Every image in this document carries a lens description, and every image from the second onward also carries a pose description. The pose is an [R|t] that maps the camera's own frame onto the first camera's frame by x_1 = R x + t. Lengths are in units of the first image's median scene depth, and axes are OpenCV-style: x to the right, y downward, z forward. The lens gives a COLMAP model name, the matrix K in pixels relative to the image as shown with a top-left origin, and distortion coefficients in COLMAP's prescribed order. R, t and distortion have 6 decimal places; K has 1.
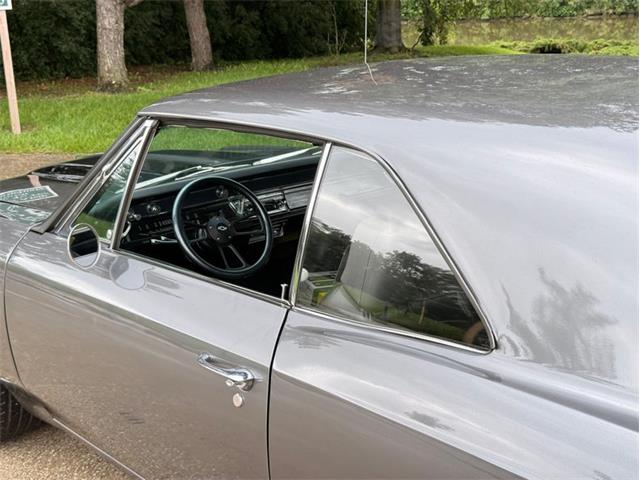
lens RADIAL K [[896.3, 0, 320.1], [0, 896.3, 255.3], [0, 0, 1]] dist [0.200546, -0.385001]
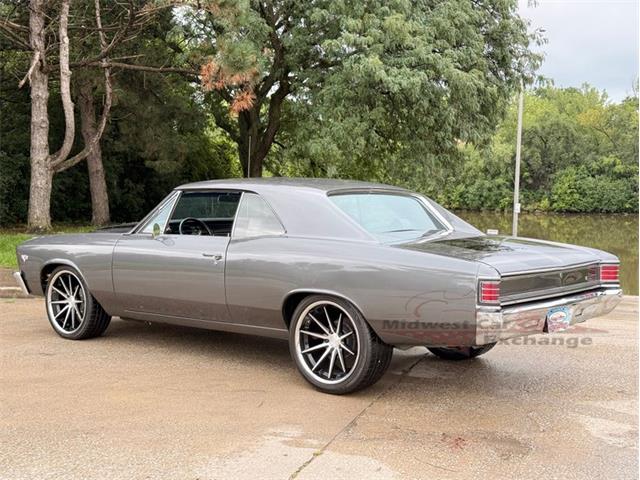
lens RADIAL K [[896.3, 0, 320.1], [0, 896.3, 255.3], [0, 0, 1]] dist [0.200546, -0.385001]
pose [[0.987837, 0.032803, 0.151992, -0.016757], [-0.002048, 0.980155, -0.198223, 0.061793], [-0.155478, 0.195501, 0.968301, -0.182069]]
